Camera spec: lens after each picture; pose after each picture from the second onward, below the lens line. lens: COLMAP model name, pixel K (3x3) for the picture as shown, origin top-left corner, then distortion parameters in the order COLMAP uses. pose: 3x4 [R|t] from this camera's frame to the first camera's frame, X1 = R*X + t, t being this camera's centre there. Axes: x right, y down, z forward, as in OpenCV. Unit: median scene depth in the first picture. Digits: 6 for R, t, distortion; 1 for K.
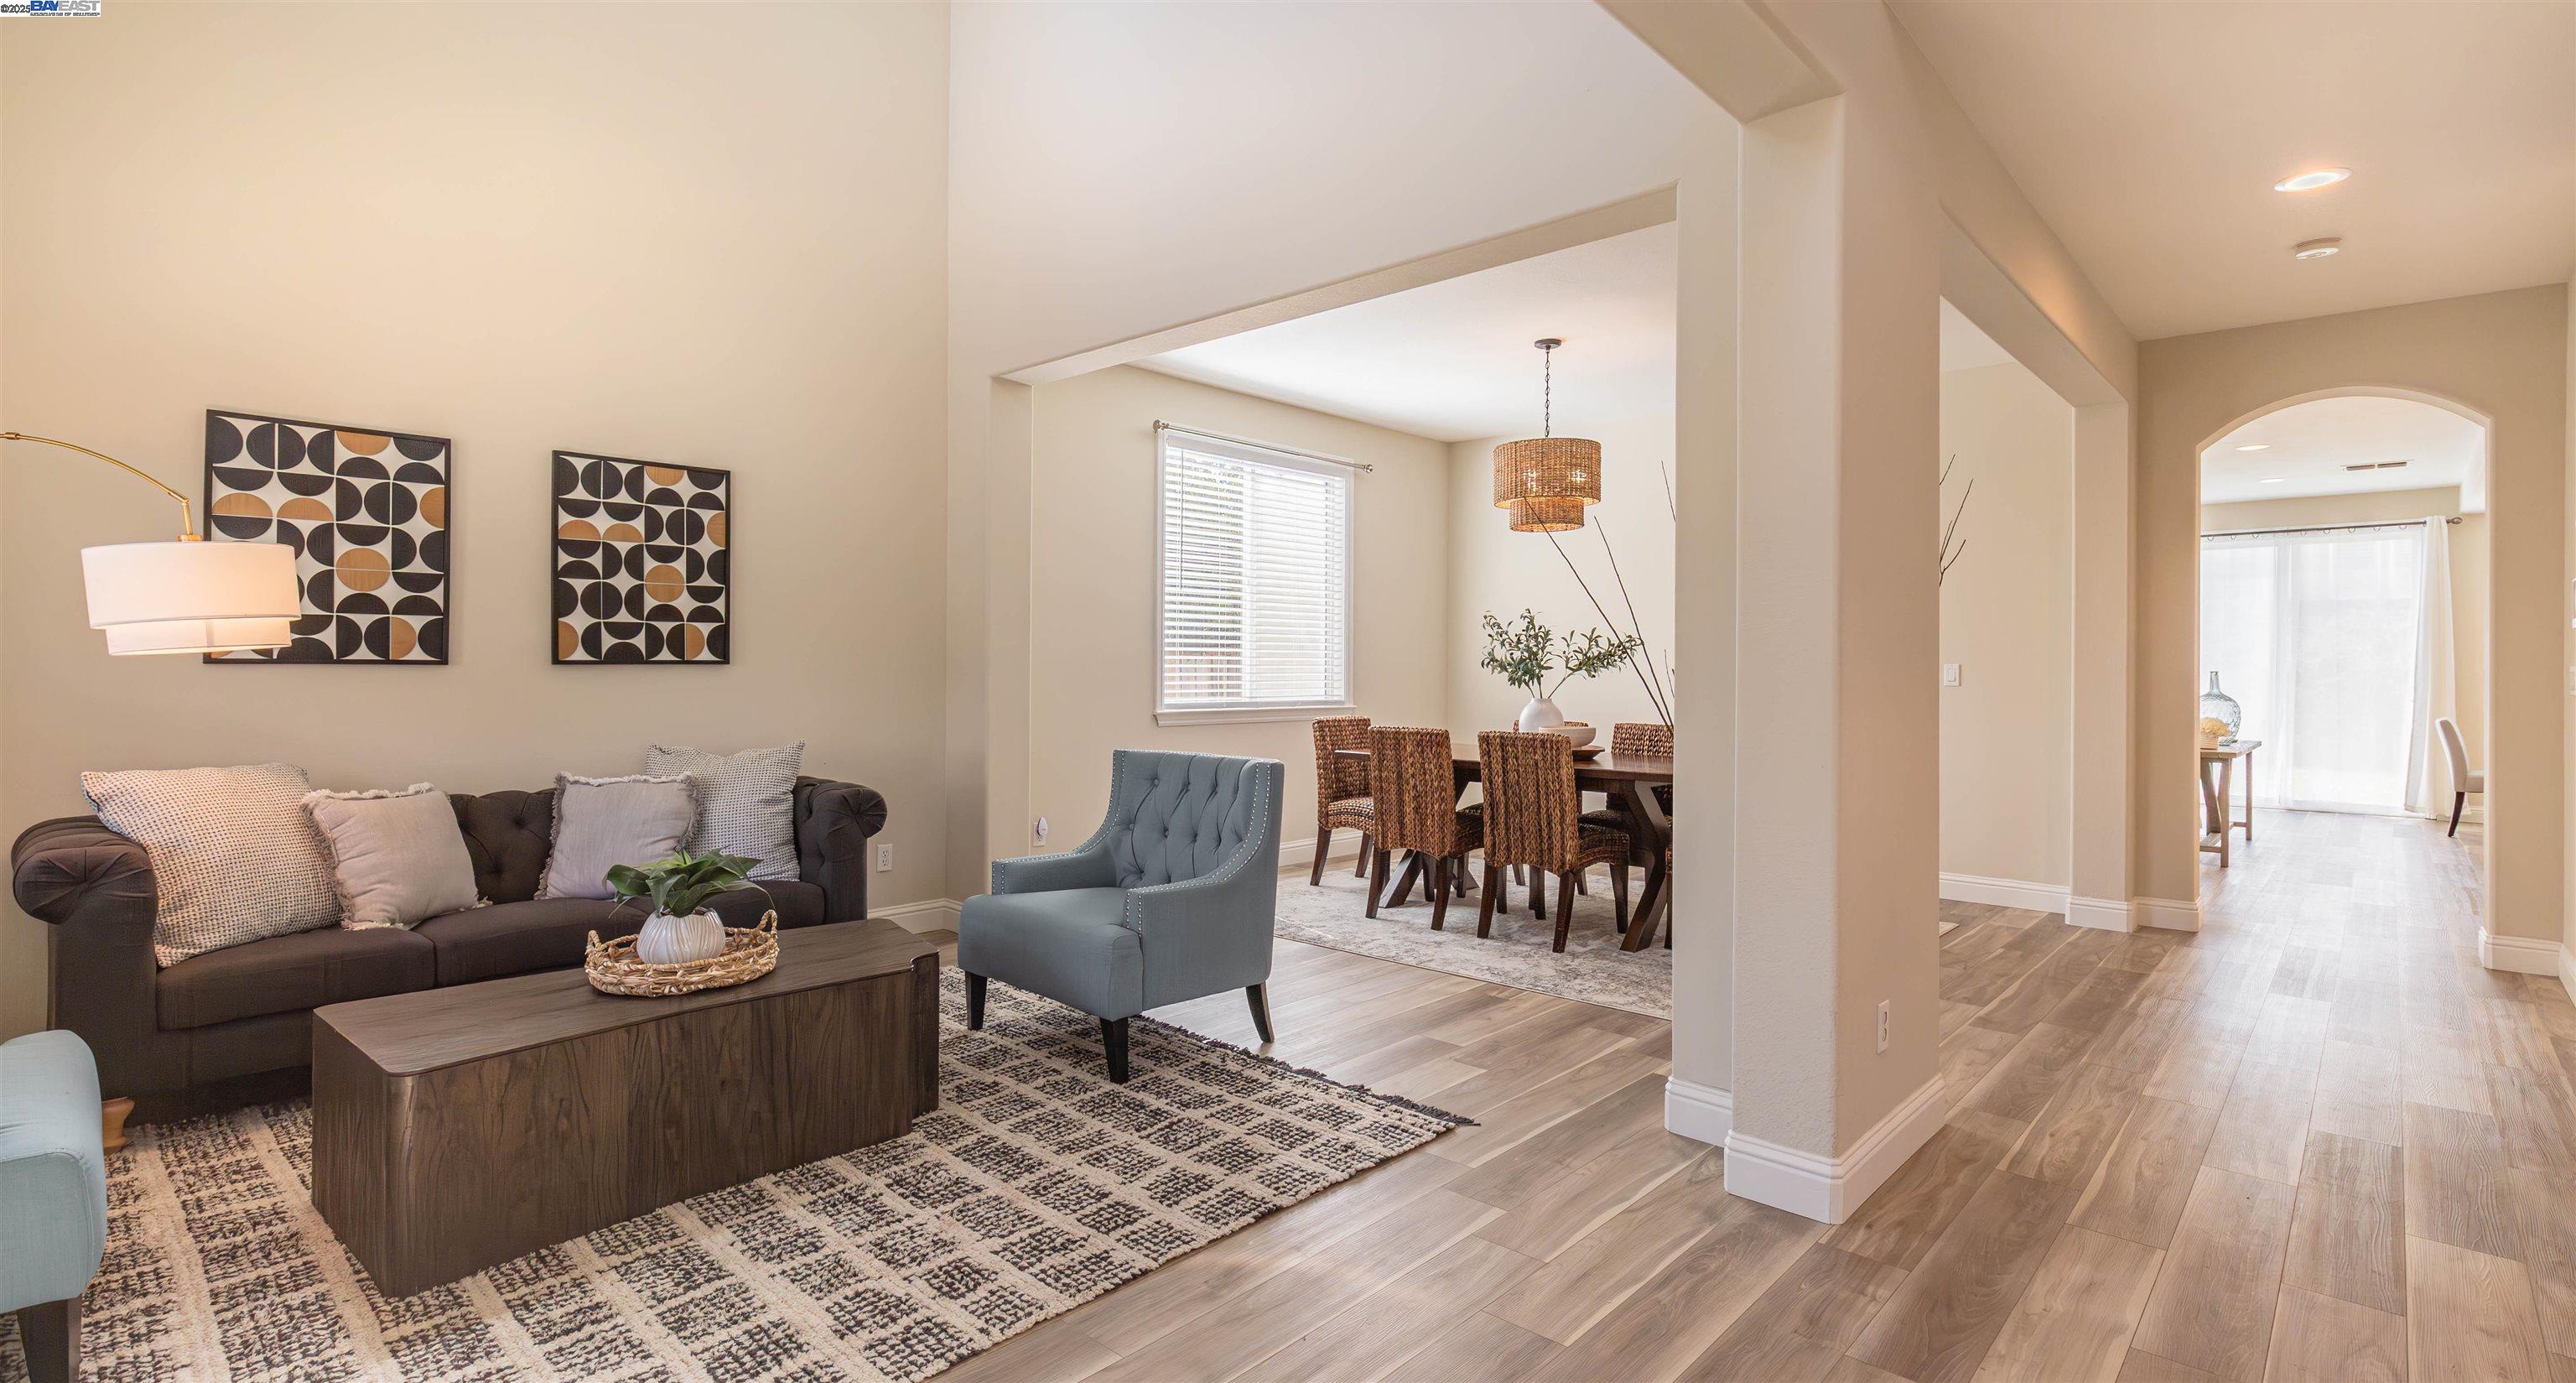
lens RADIAL K [[1207.0, 0, 1292.2], [0, 1207.0, 662.6], [0, 0, 1]] dist [-0.022381, -0.000120]
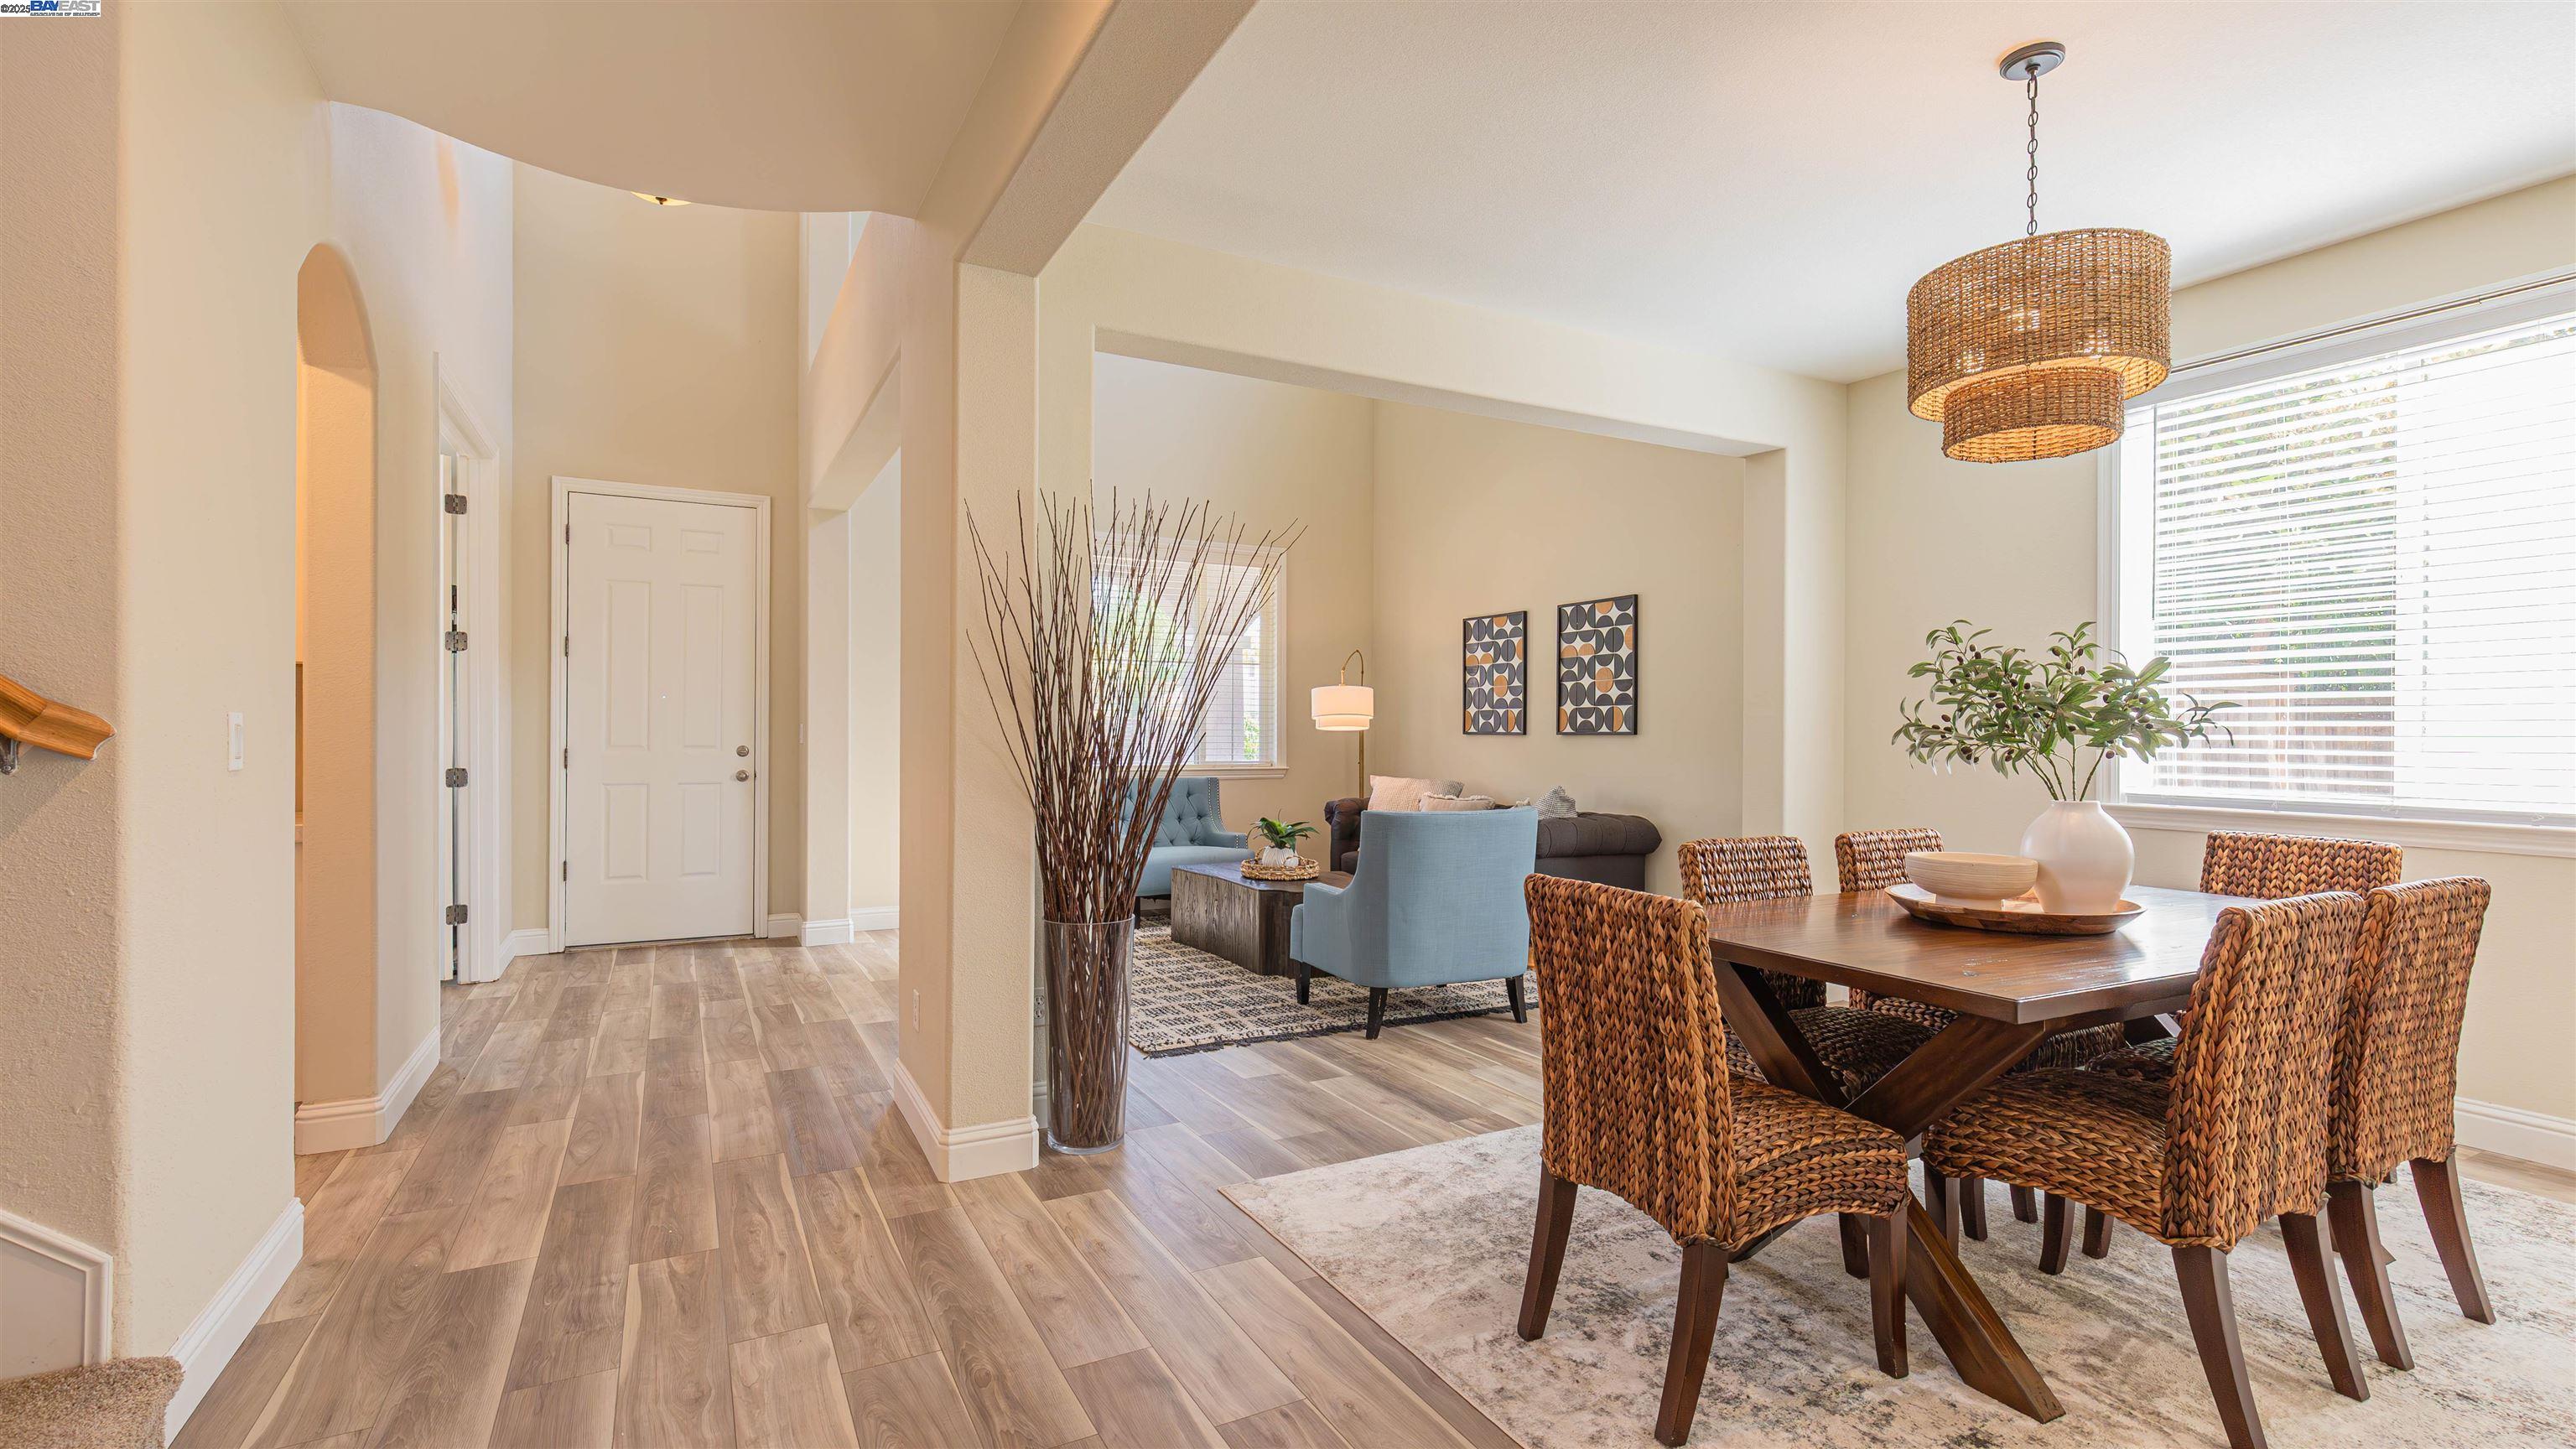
lens RADIAL K [[1156.0, 0, 1288.0], [0, 1156.0, 724.5], [0, 0, 1]] dist [0.000762, -0.000392]
pose [[-0.332381, -0.009198, -0.943100, 0.972672], [0.002665, 0.999939, -0.010692, 0.003220], [0.943141, -0.006068, -0.332336, 1.132034]]
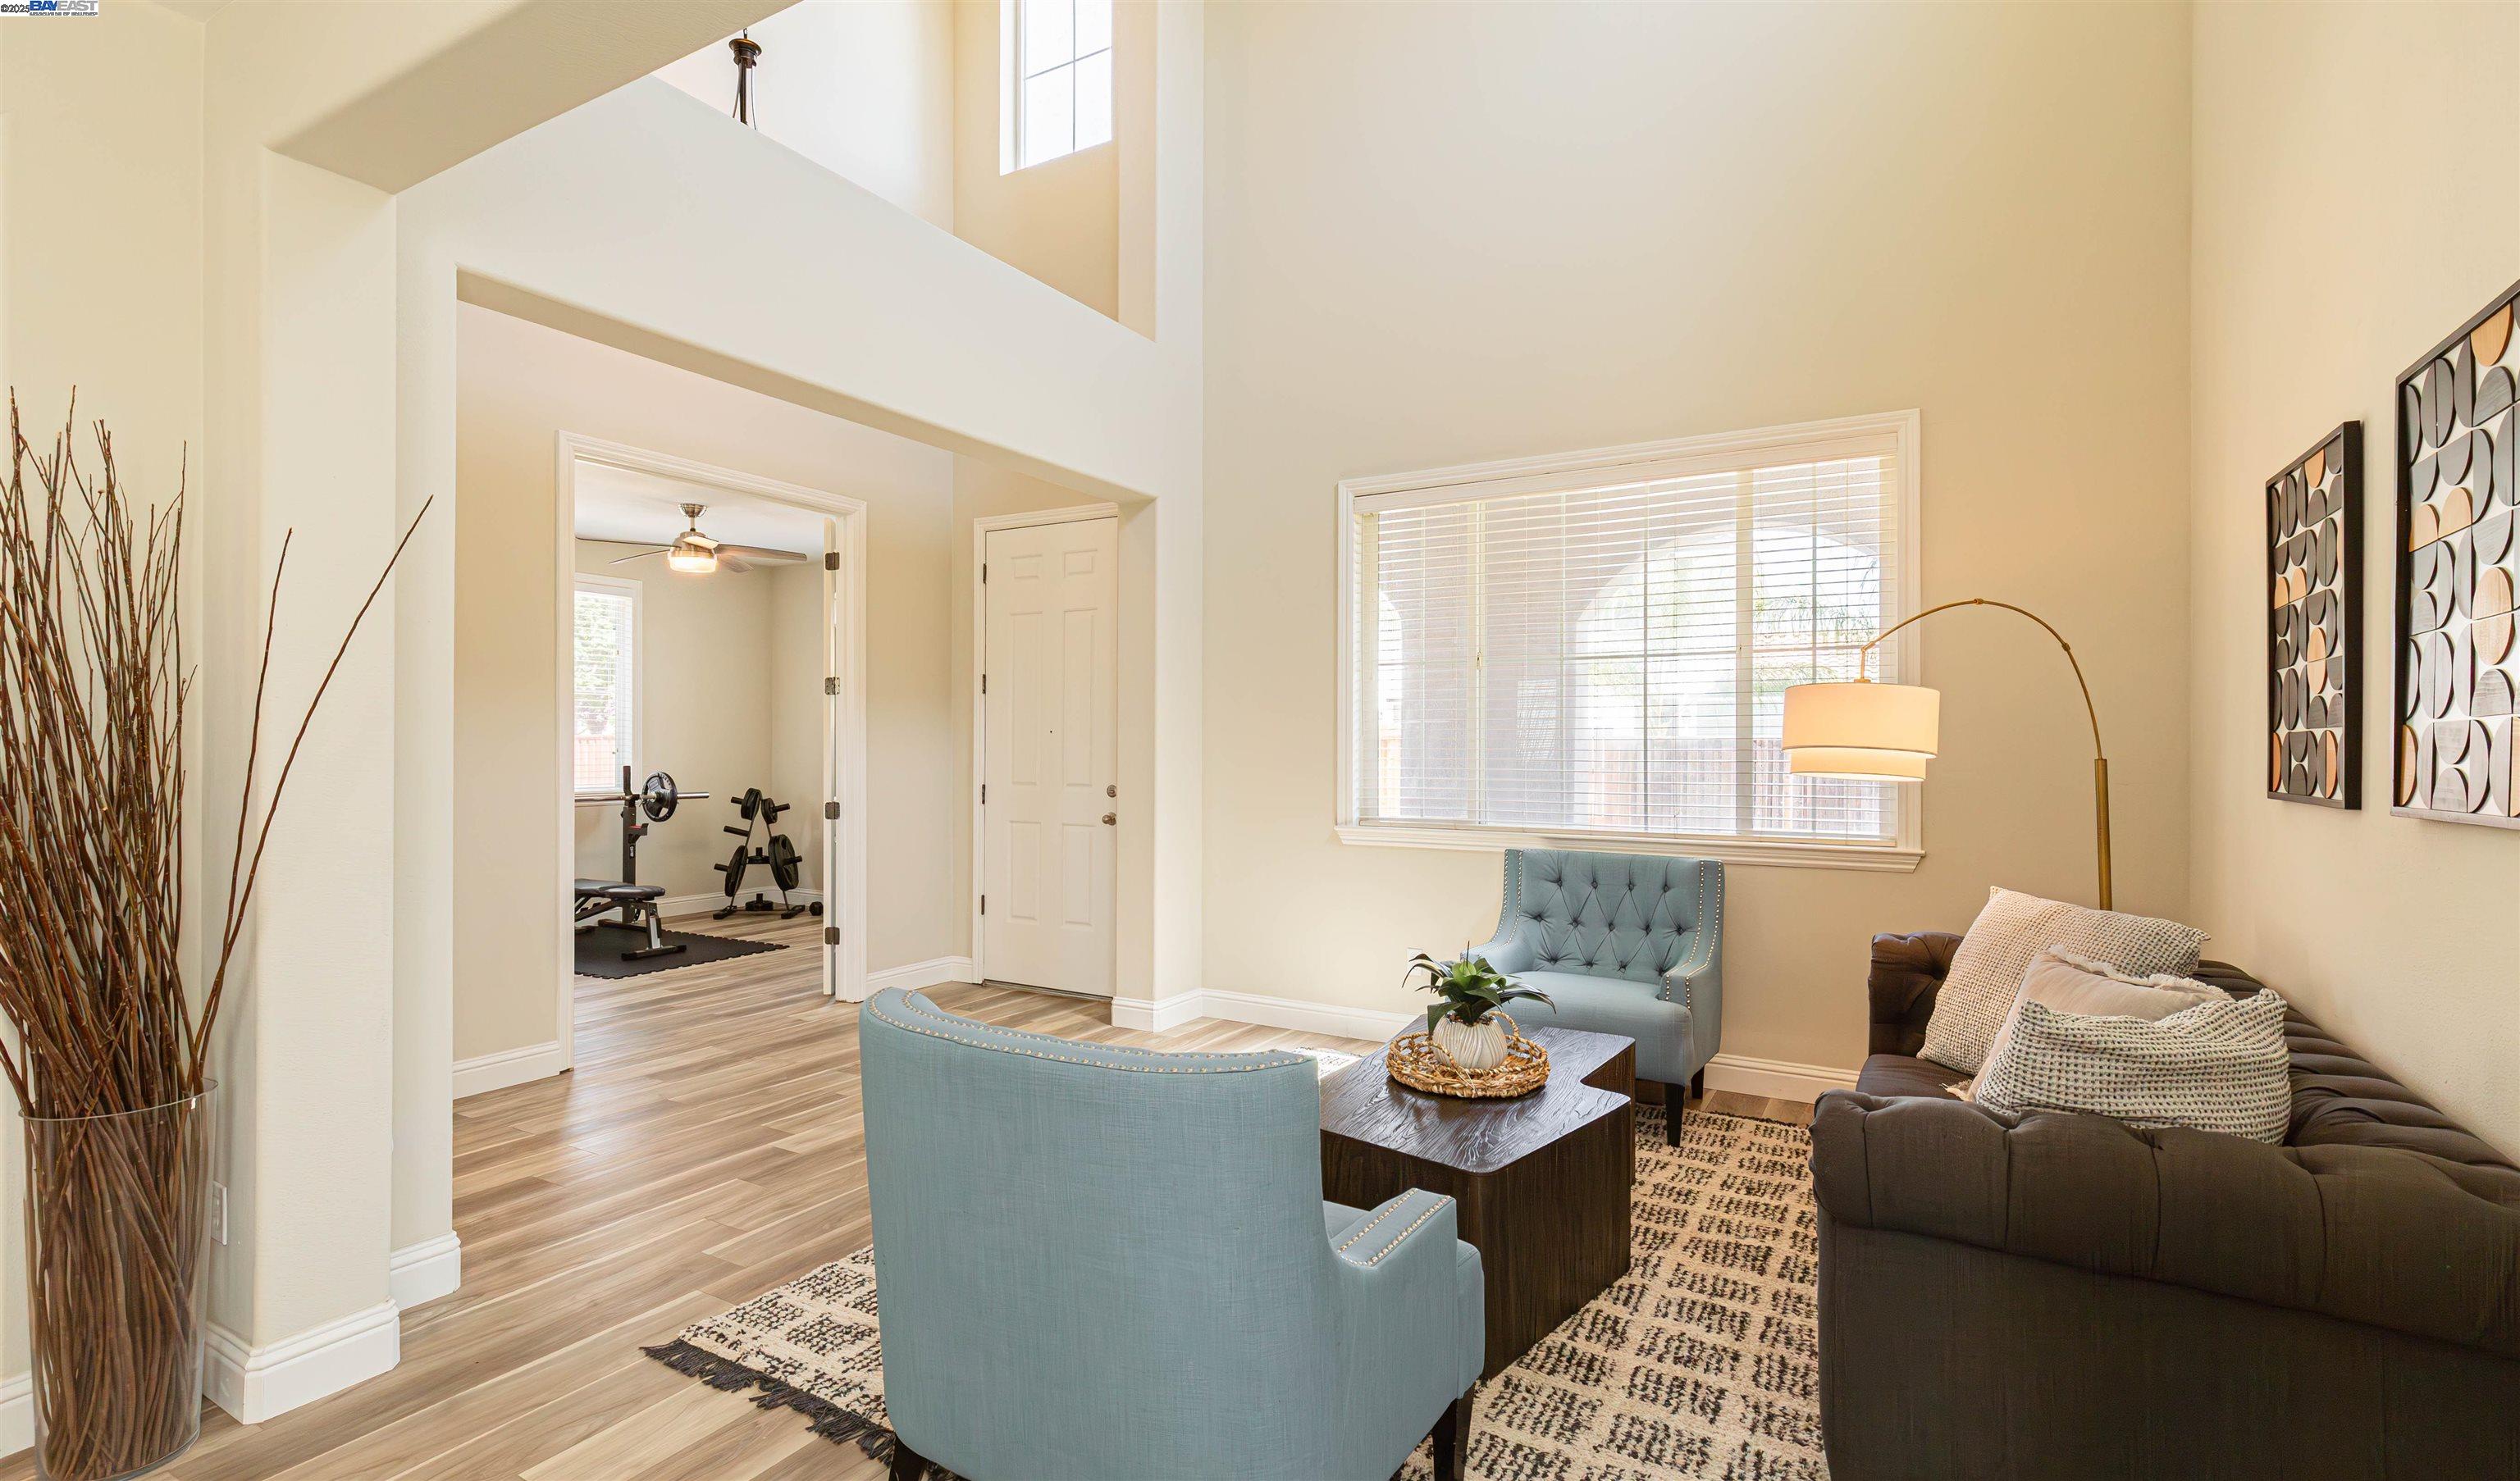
lens RADIAL K [[1183.6, 0, 1207.6], [0, 1183.6, 738.7], [0, 0, 1]] dist [0.001125, 0.000067]
pose [[-0.979910, -0.007950, -0.199283, -0.042699], [-0.004691, 0.999848, -0.016820, -0.017927], [0.199387, -0.015547, -0.979798, 1.321982]]
